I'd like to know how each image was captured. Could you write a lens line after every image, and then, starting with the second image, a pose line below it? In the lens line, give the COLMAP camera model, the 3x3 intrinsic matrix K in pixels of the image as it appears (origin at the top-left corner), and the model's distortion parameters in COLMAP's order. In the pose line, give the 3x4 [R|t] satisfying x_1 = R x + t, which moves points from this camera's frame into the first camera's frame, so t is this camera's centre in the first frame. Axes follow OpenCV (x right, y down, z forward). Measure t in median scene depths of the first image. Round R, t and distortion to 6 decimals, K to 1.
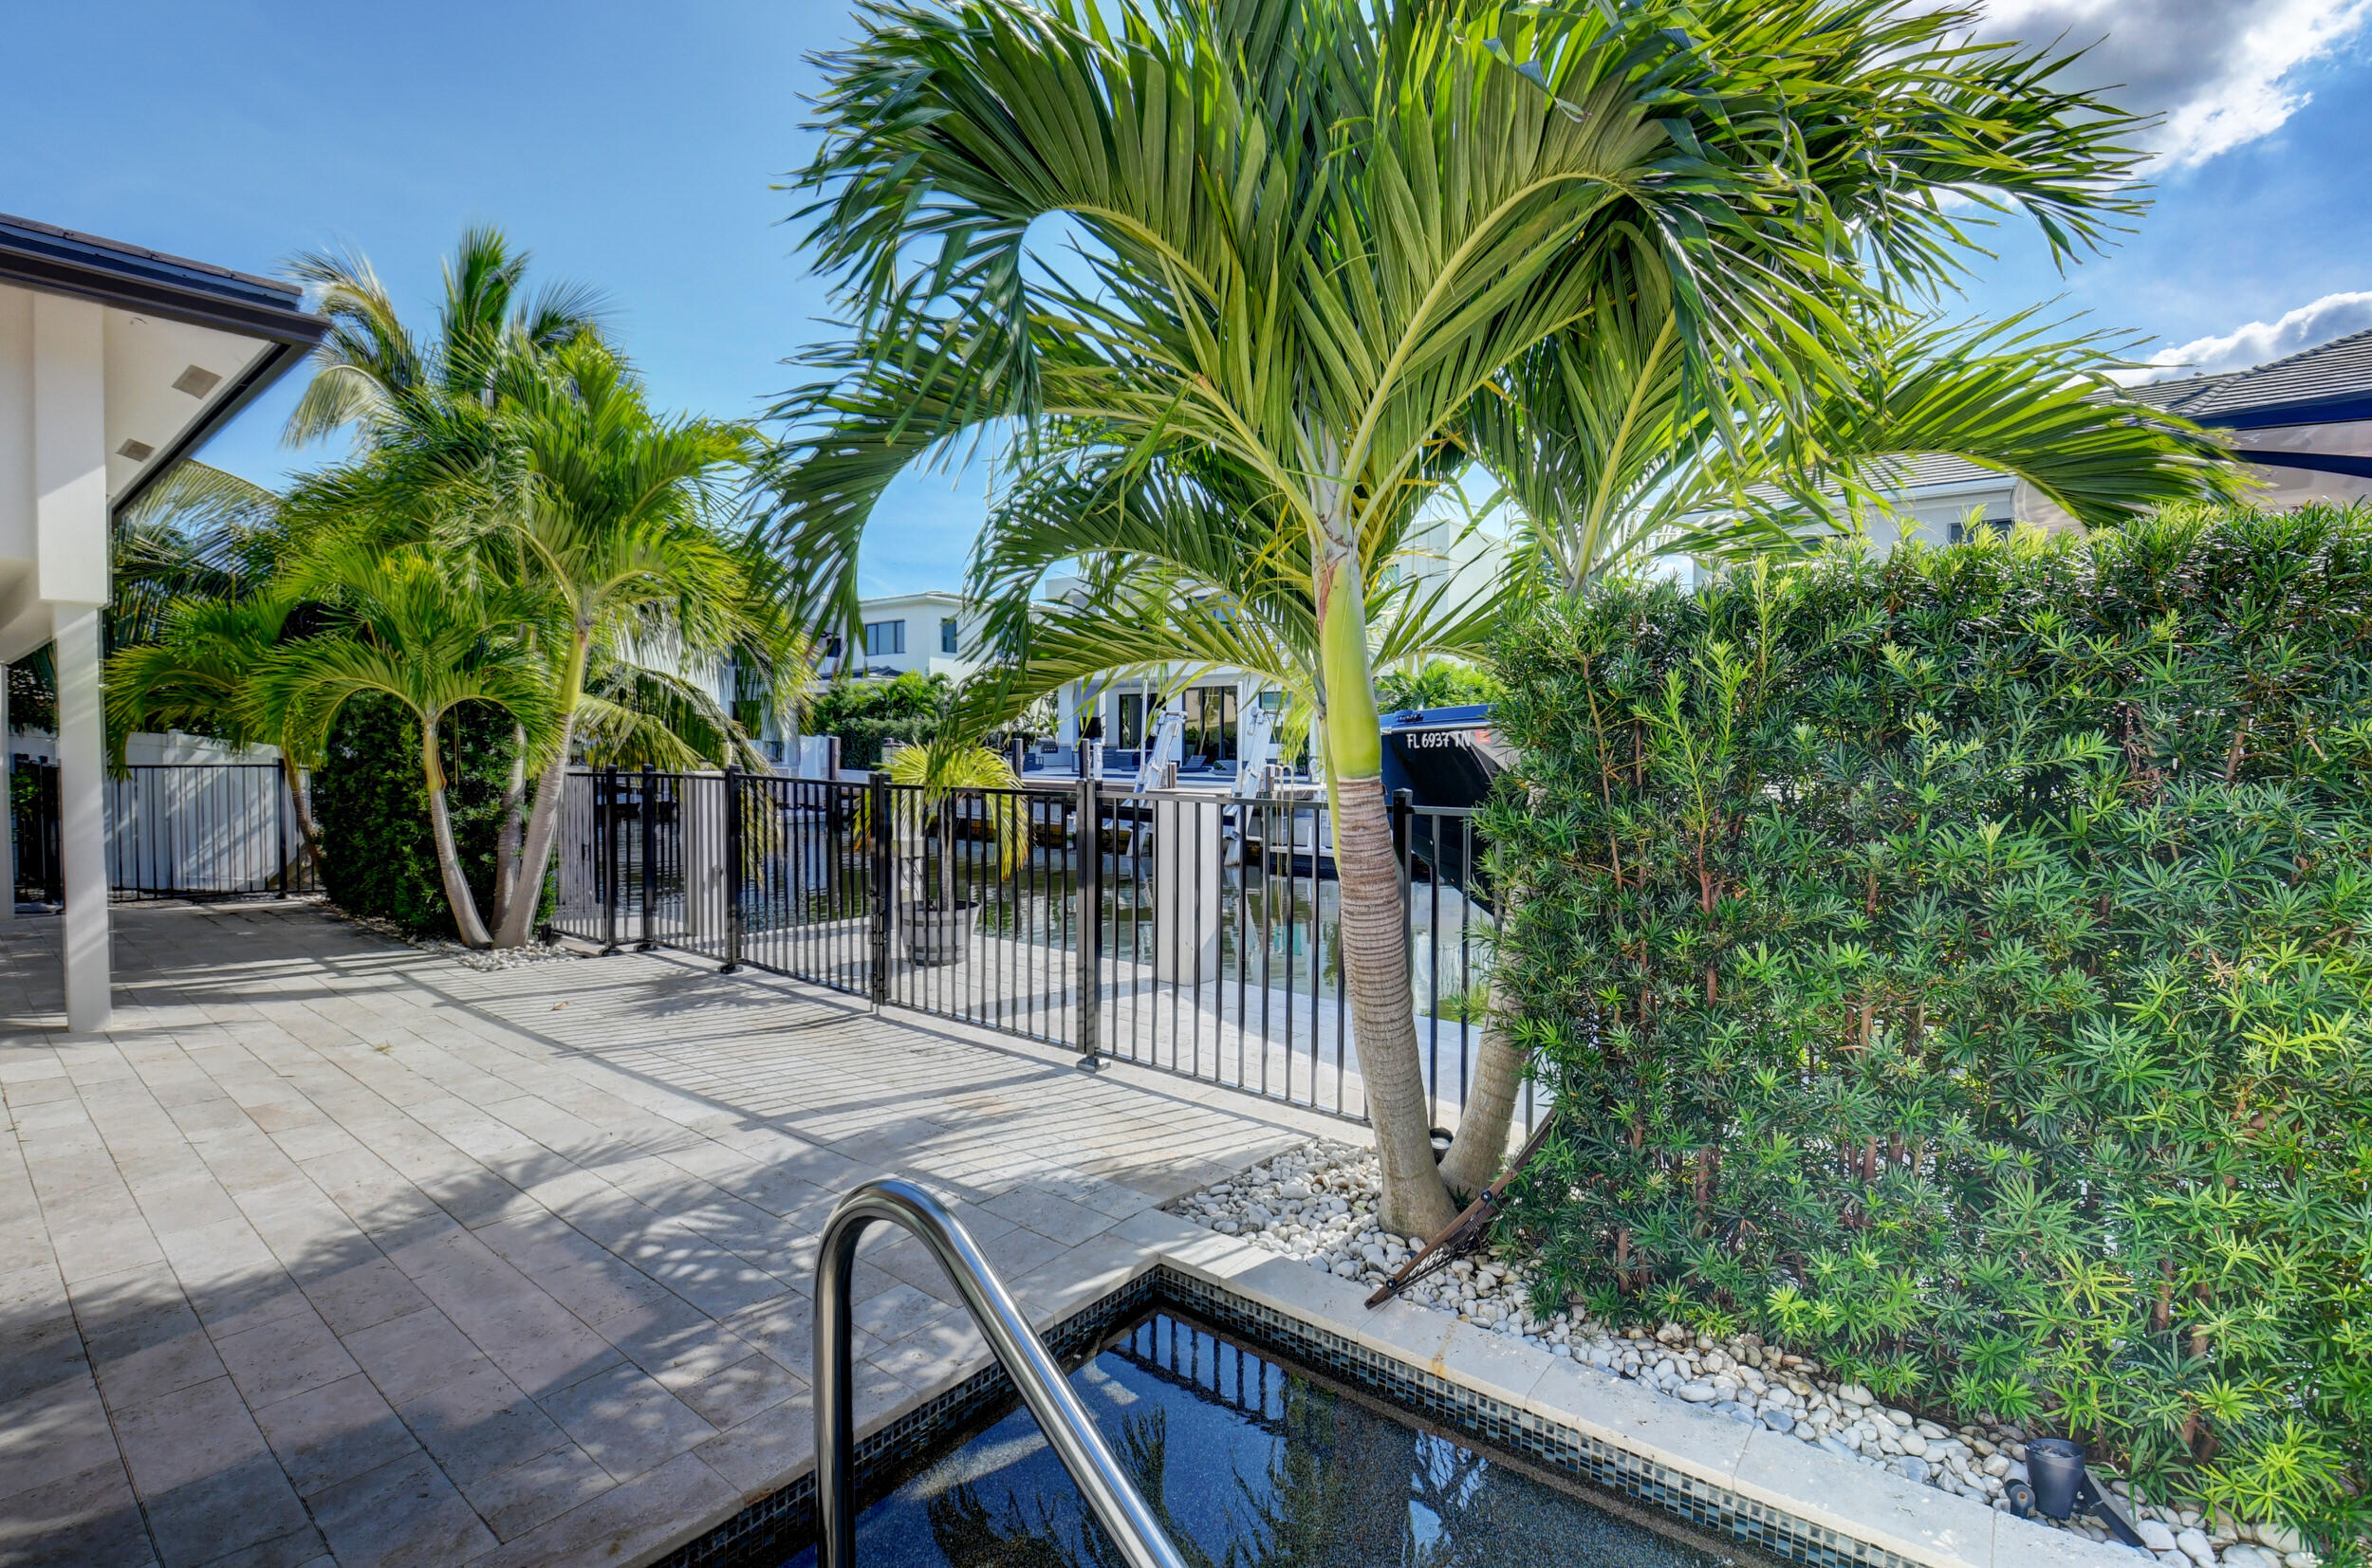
lens RADIAL K [[1040.1, 0, 1175.4], [0, 1040.1, 781.3], [0, 0, 1]] dist [-0.002013, -0.010848]
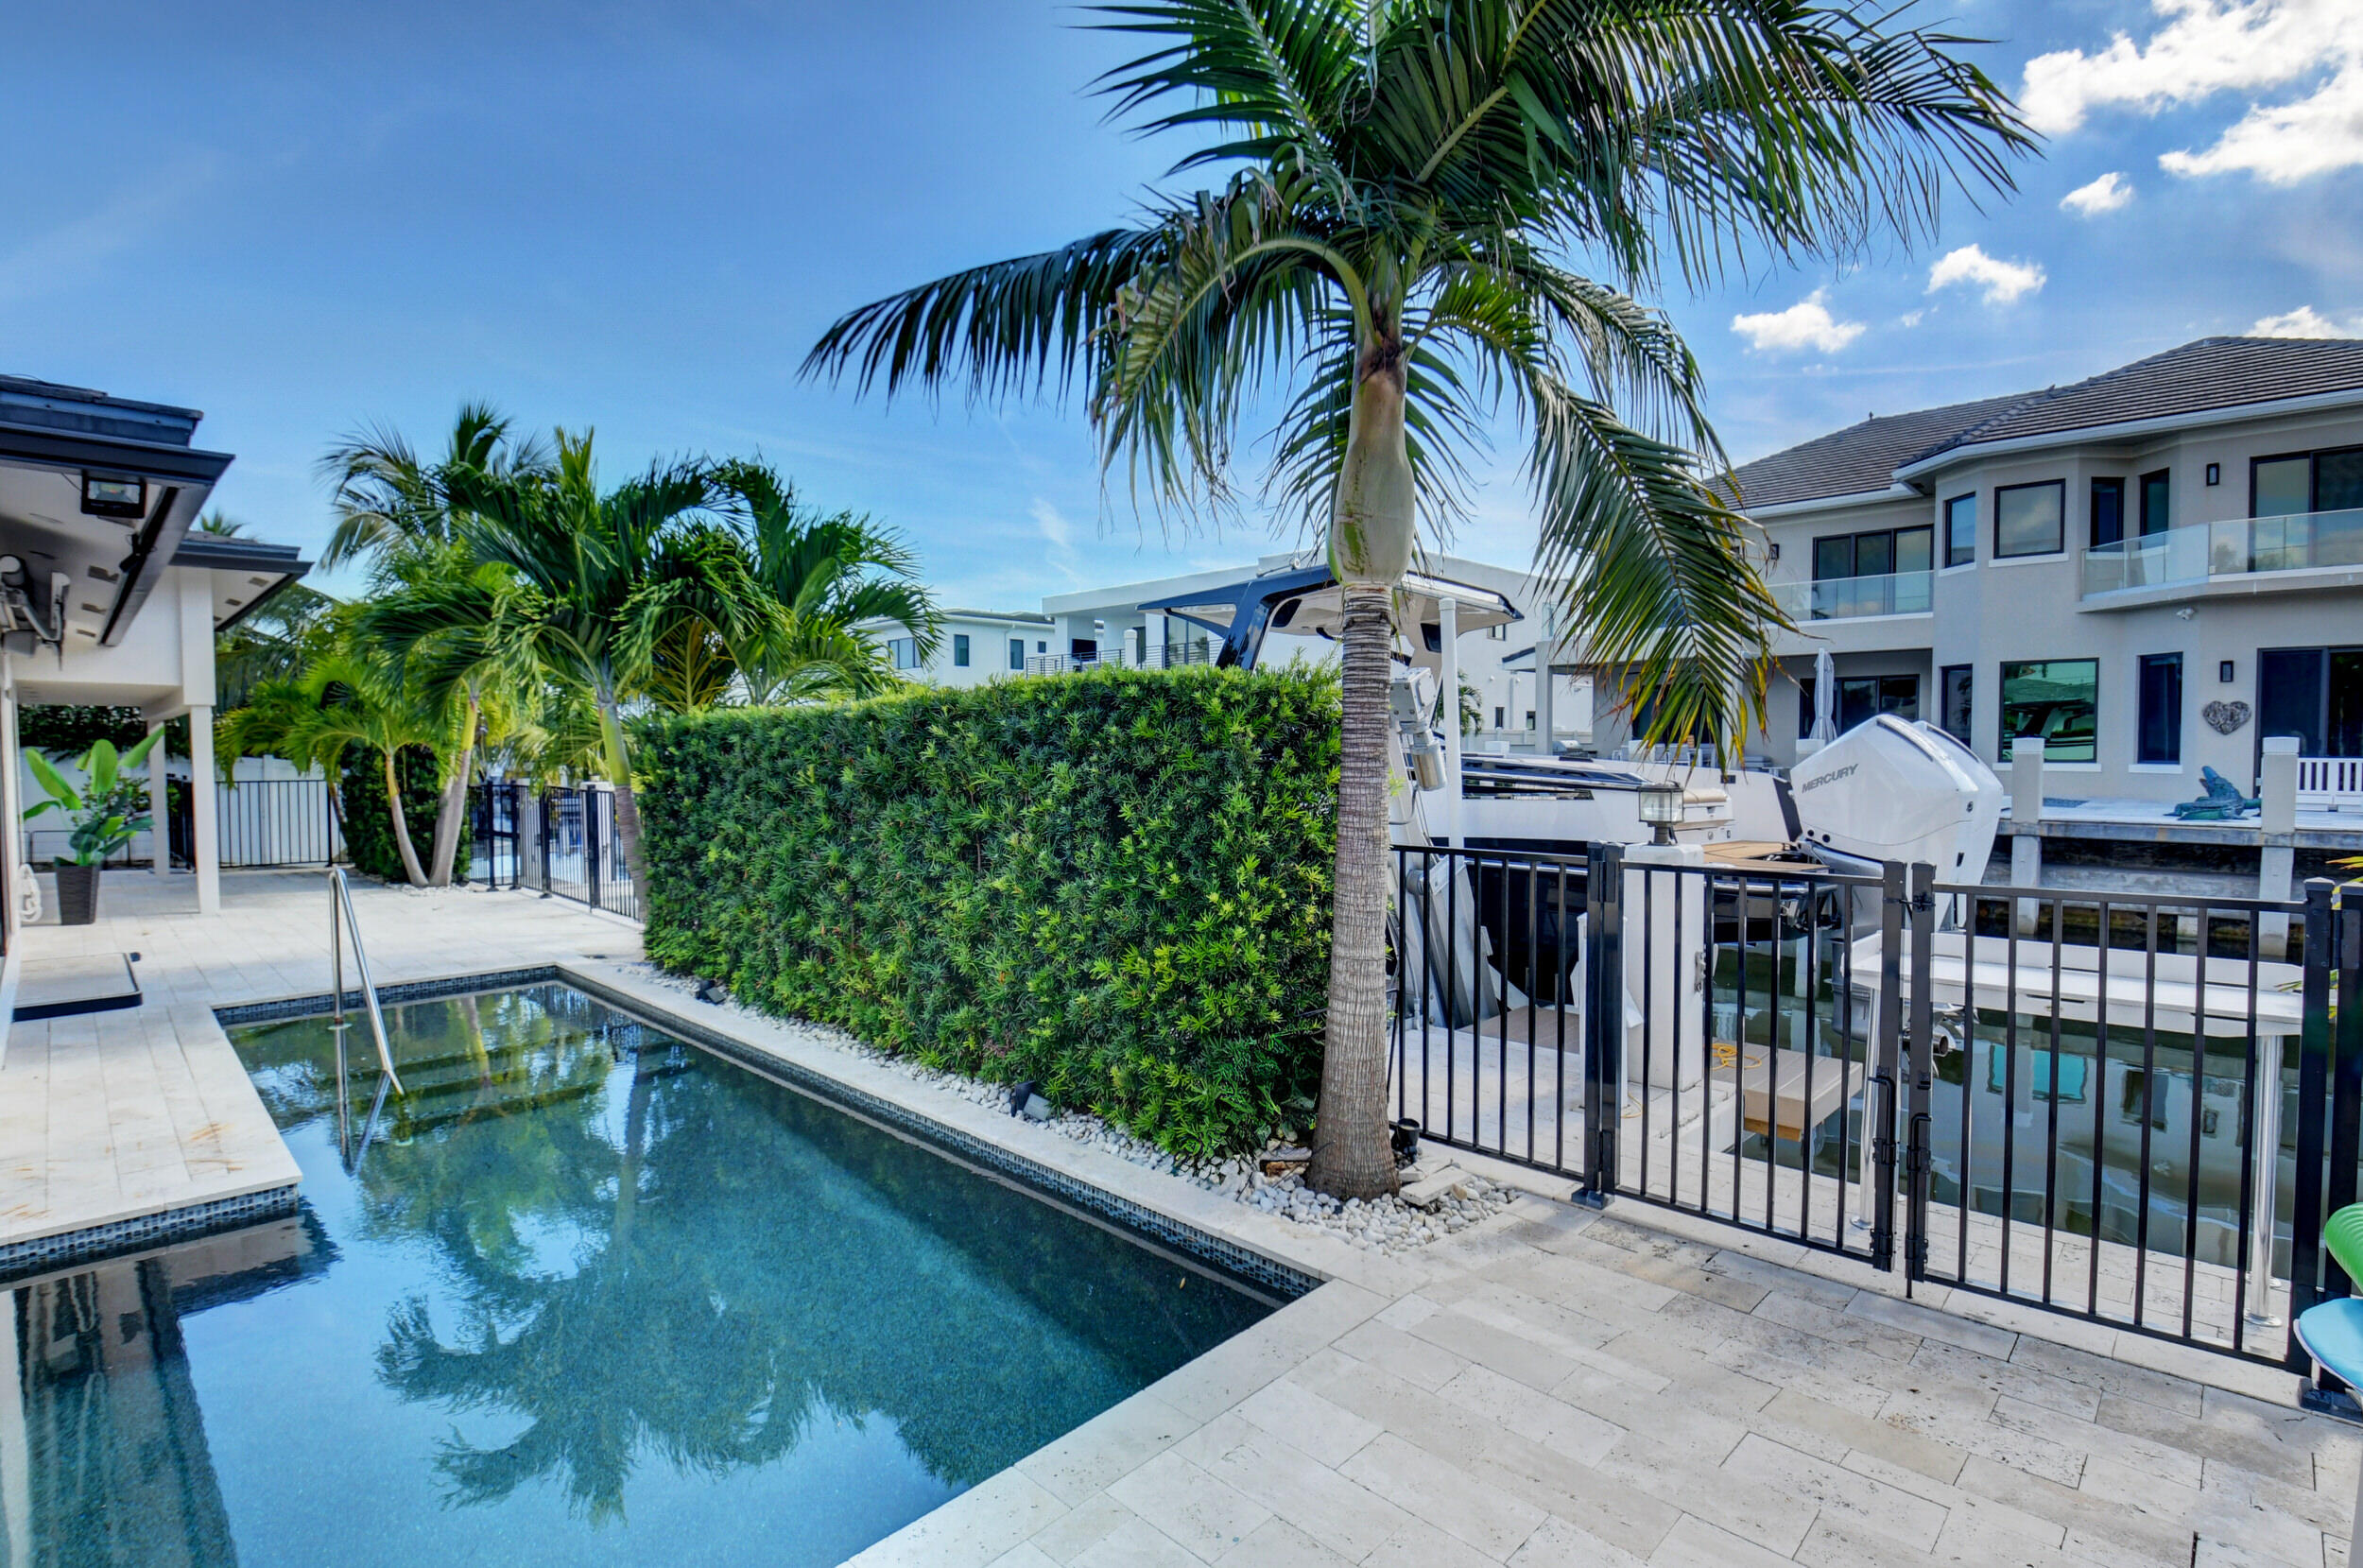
lens RADIAL K [[1111.0, 0, 1175.2], [0, 1111.0, 784.1], [0, 0, 1]] dist [0.013888, -0.023746]
pose [[0.994382, -0.007677, -0.105568, 0.750315], [0.007576, 0.999970, -0.001357, 0.004410], [0.105576, 0.000550, 0.994411, -0.678293]]
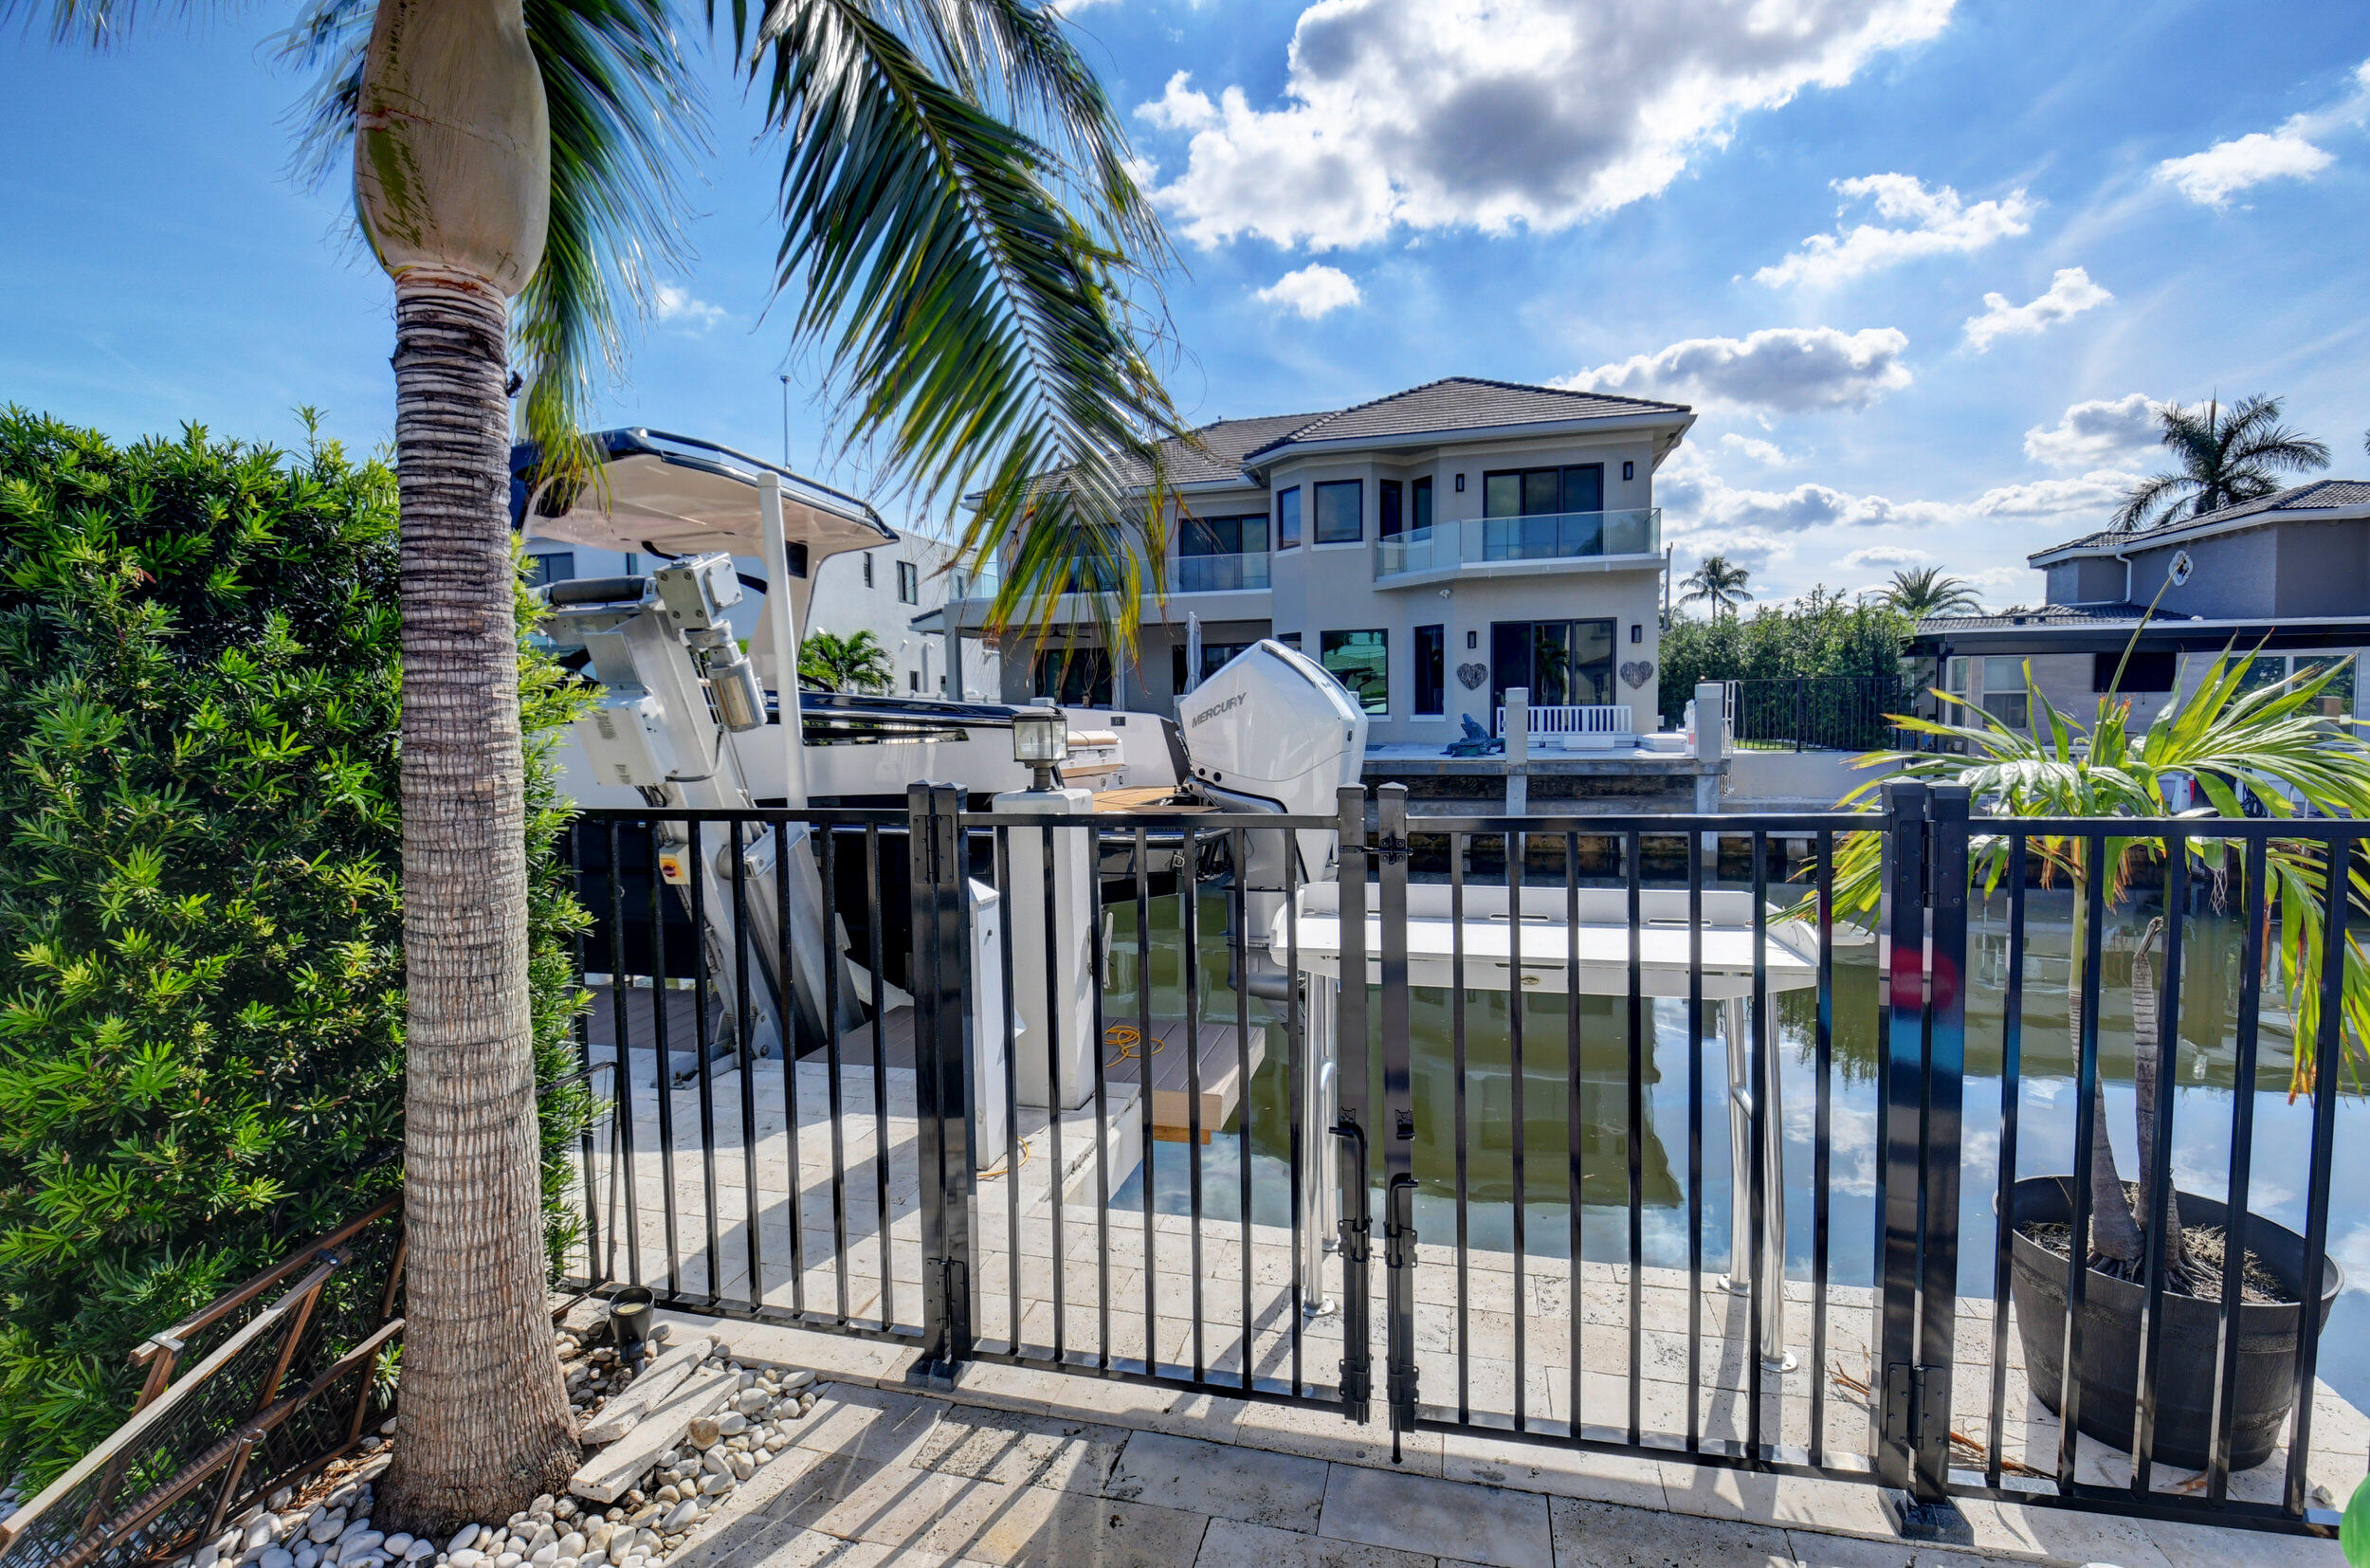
lens RADIAL K [[1076.9, 0, 1177.2], [0, 1076.9, 774.3], [0, 0, 1]] dist [0.002622, -0.014696]
pose [[0.916363, -0.046411, 0.397649, 0.835717], [0.037339, 0.998836, 0.030532, 0.022956], [-0.398604, -0.013131, 0.917029, -0.446140]]
